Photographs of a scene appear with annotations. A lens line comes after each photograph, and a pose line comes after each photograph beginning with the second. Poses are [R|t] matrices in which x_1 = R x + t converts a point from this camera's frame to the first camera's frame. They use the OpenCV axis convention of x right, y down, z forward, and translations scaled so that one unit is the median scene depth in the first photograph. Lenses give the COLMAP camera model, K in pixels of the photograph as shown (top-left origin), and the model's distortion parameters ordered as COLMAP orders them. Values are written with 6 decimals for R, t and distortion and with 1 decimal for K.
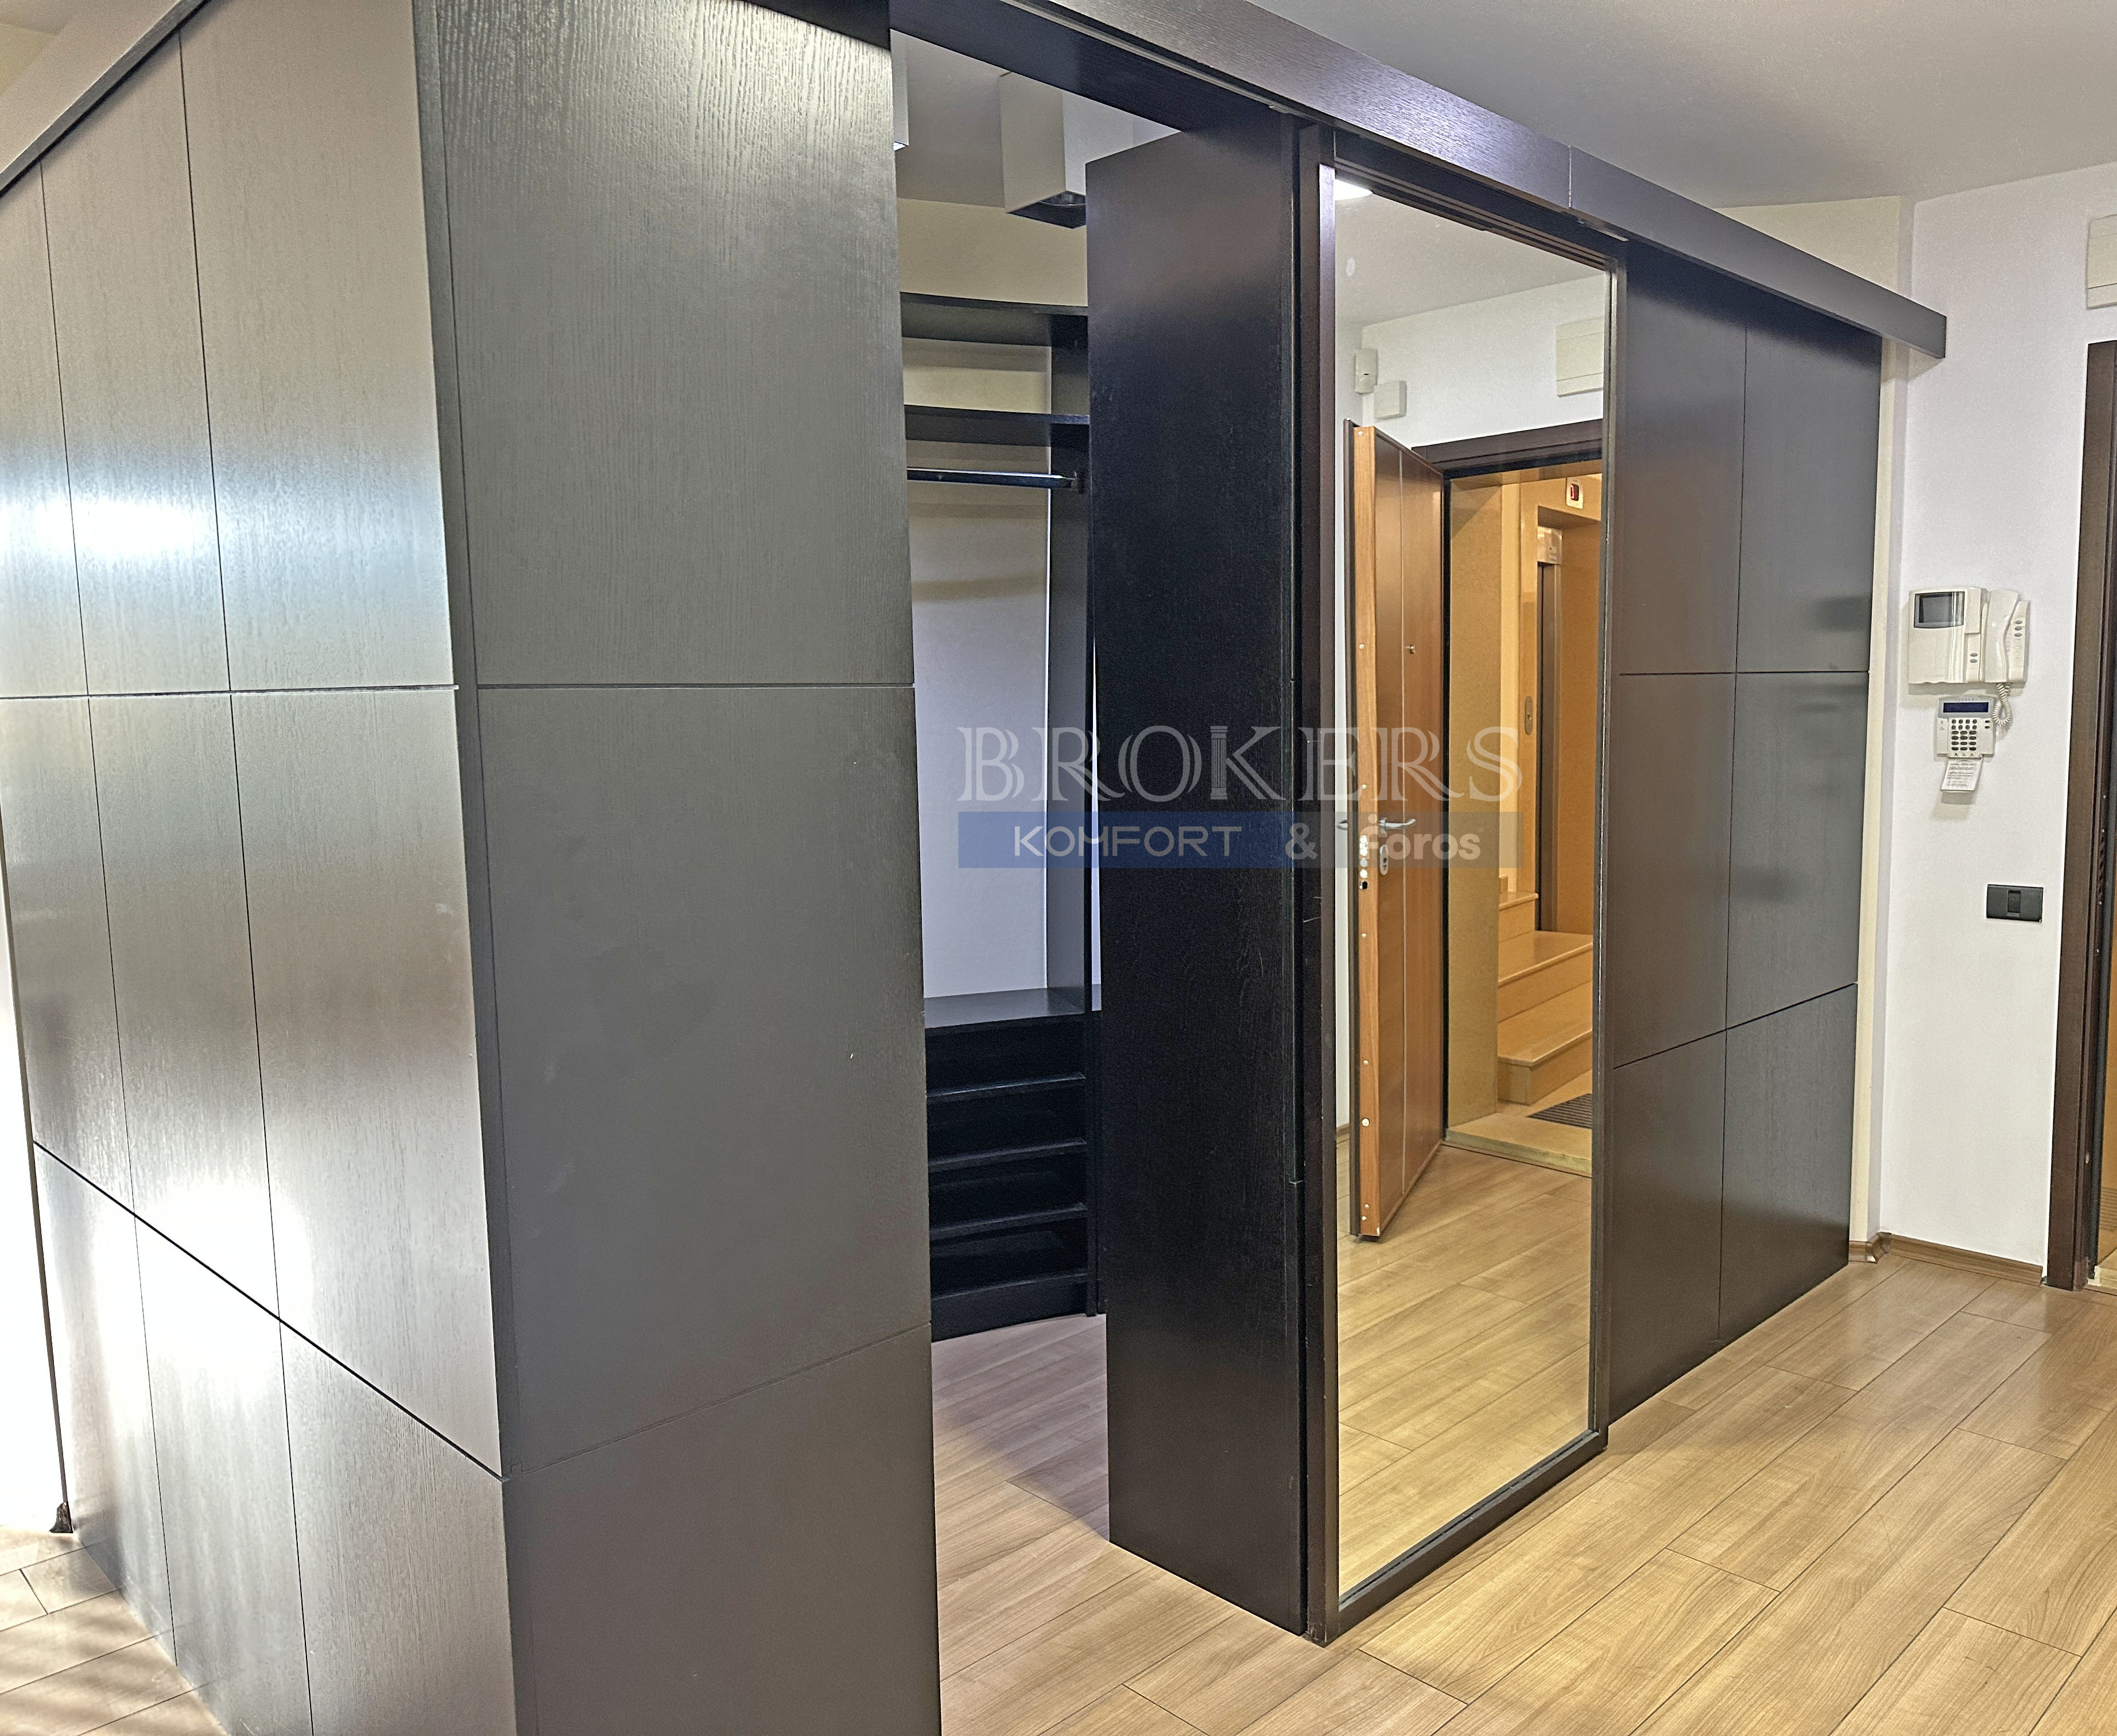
lens RADIAL K [[1635.8, 0, 1153.4], [0, 1635.8, 874.6], [0, 0, 1]] dist [0.011124, -0.002424]
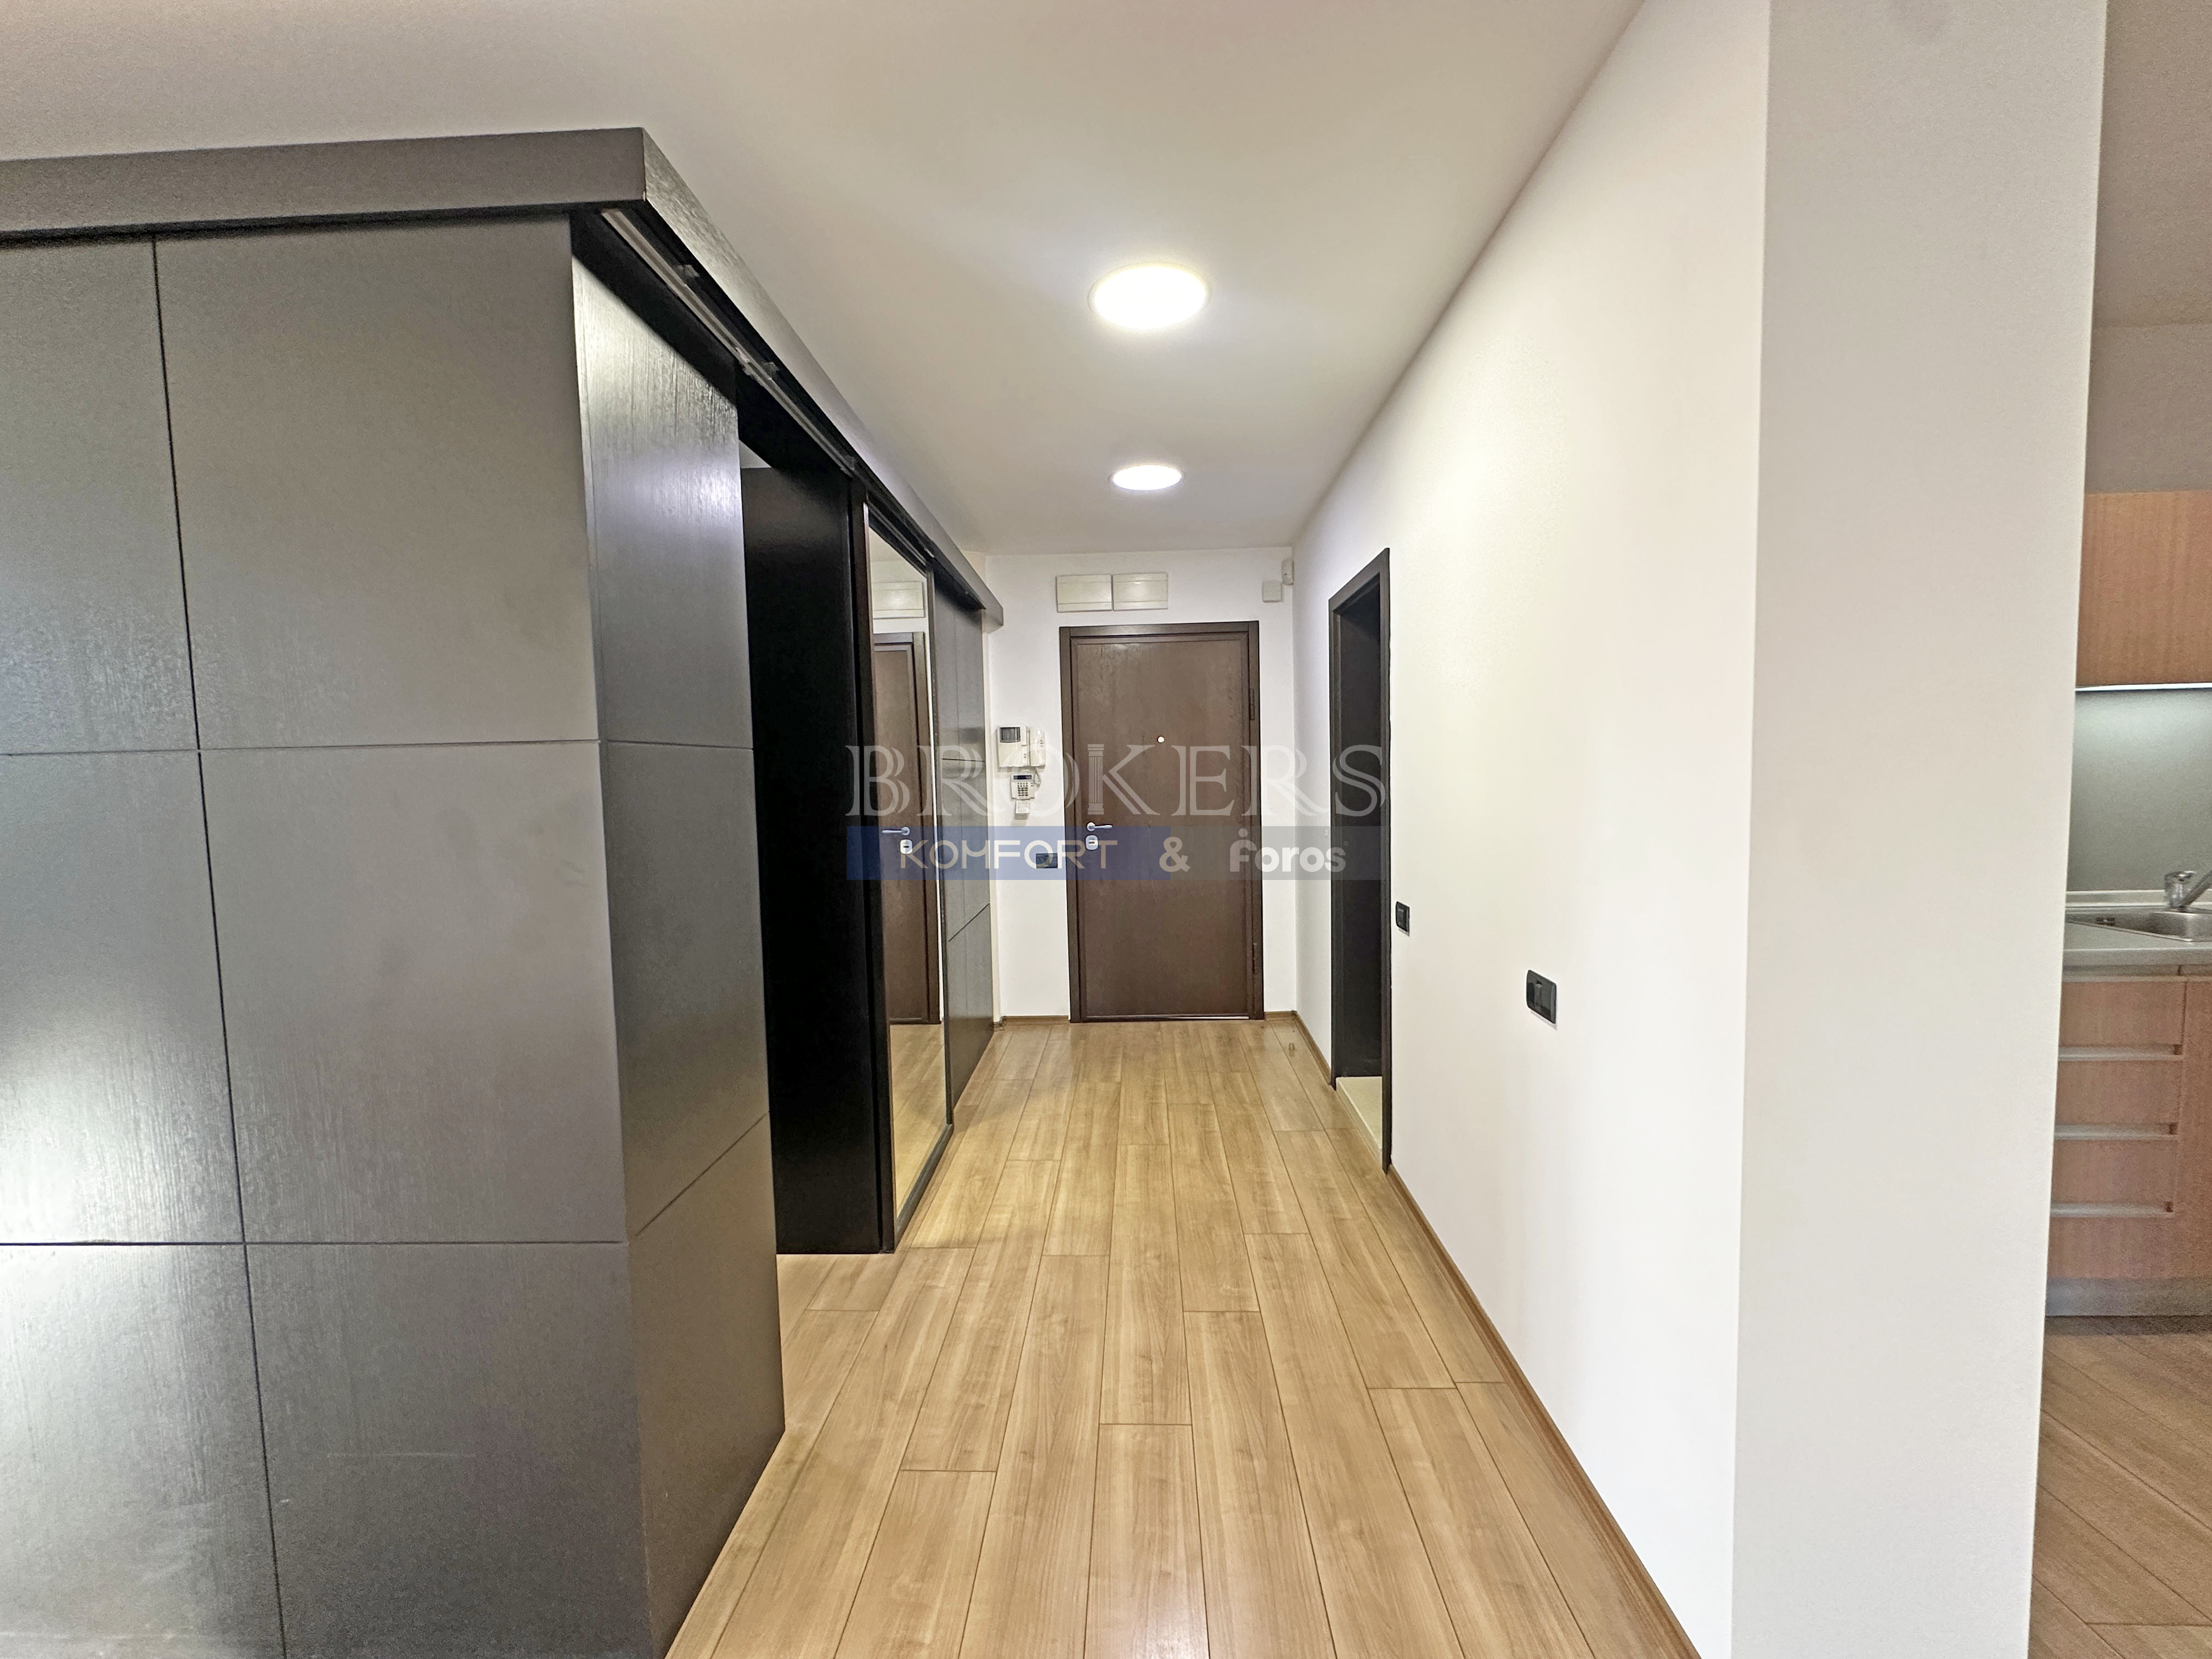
lens RADIAL K [[878.4, 0, 1098.6], [0, 878.4, 832.5], [0, 0, 1]] dist [-0.003696, 0.001292]
pose [[0.749751, -0.050204, 0.659813, -0.248664], [0.088896, 0.995721, -0.025252, 0.016044], [-0.655722, 0.077588, 0.751005, 0.016015]]
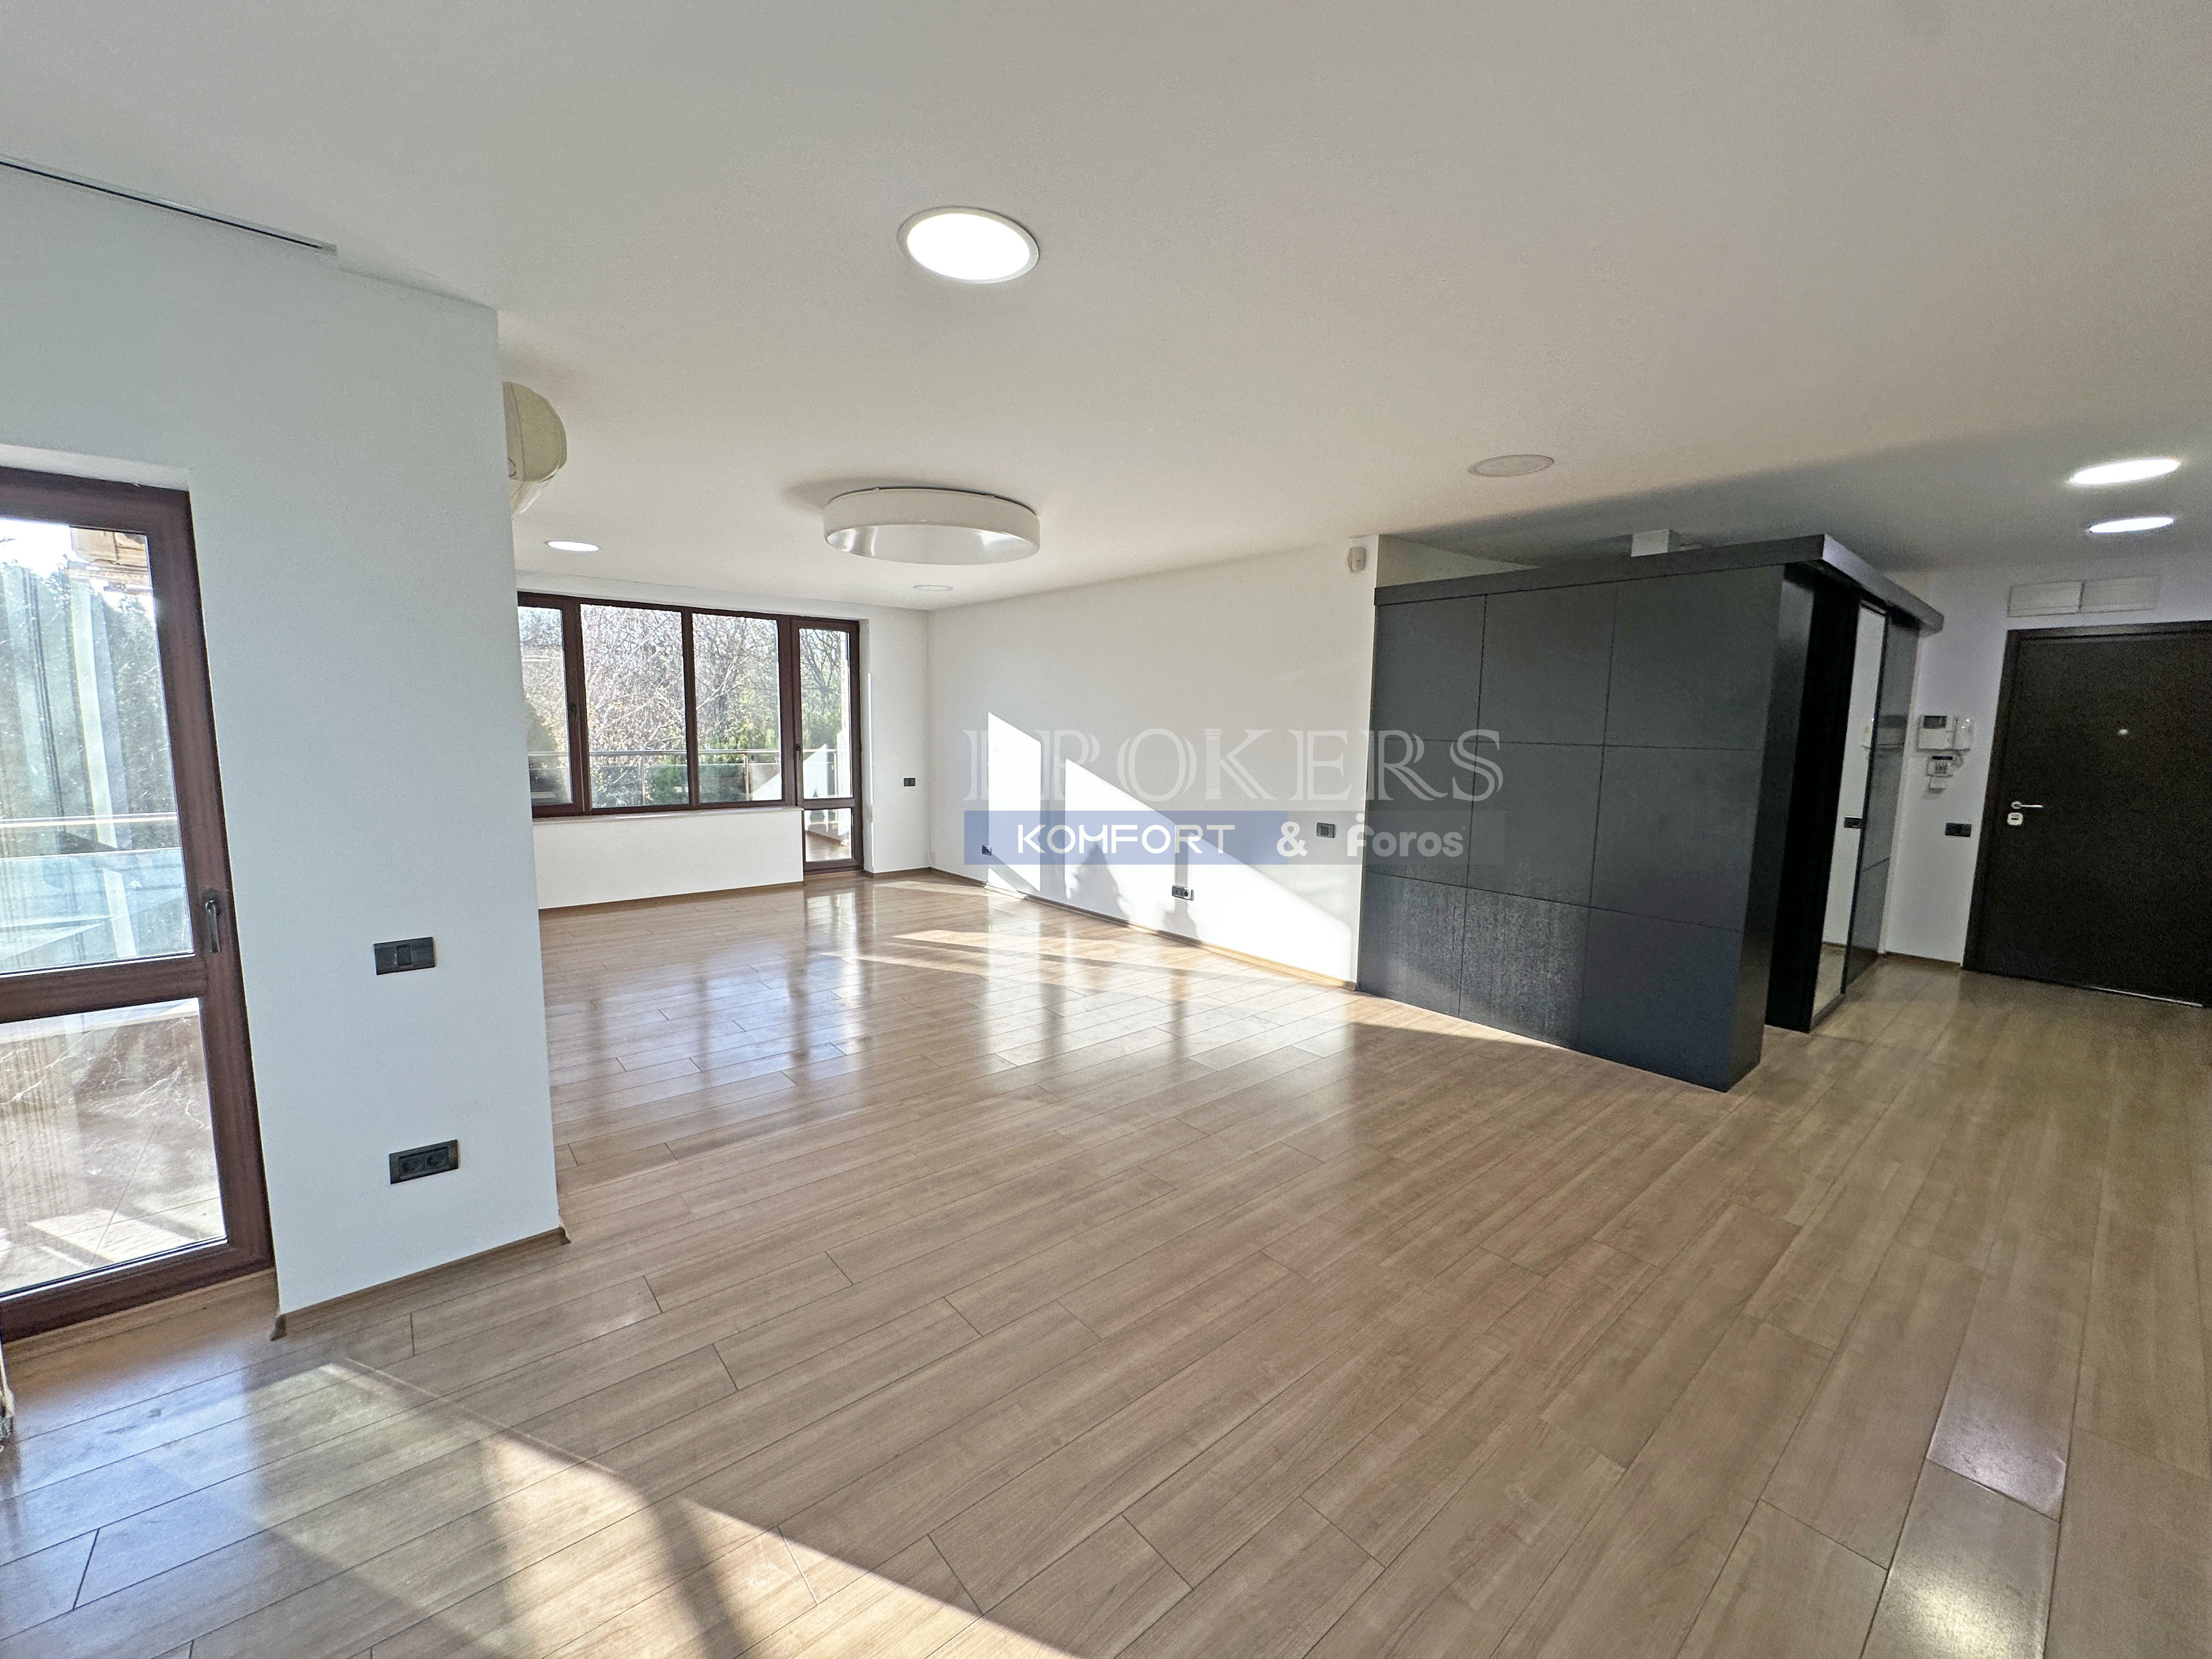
lens RADIAL K [[878.4, 0, 1100.7], [0, 878.4, 832.8], [0, 0, 1]] dist [-0.003696, 0.001292]
pose [[0.994231, 0.036585, -0.100828, -0.784609], [-0.035297, 0.999271, 0.014533, 0.053835], [0.101287, -0.010890, 0.994798, -0.627541]]
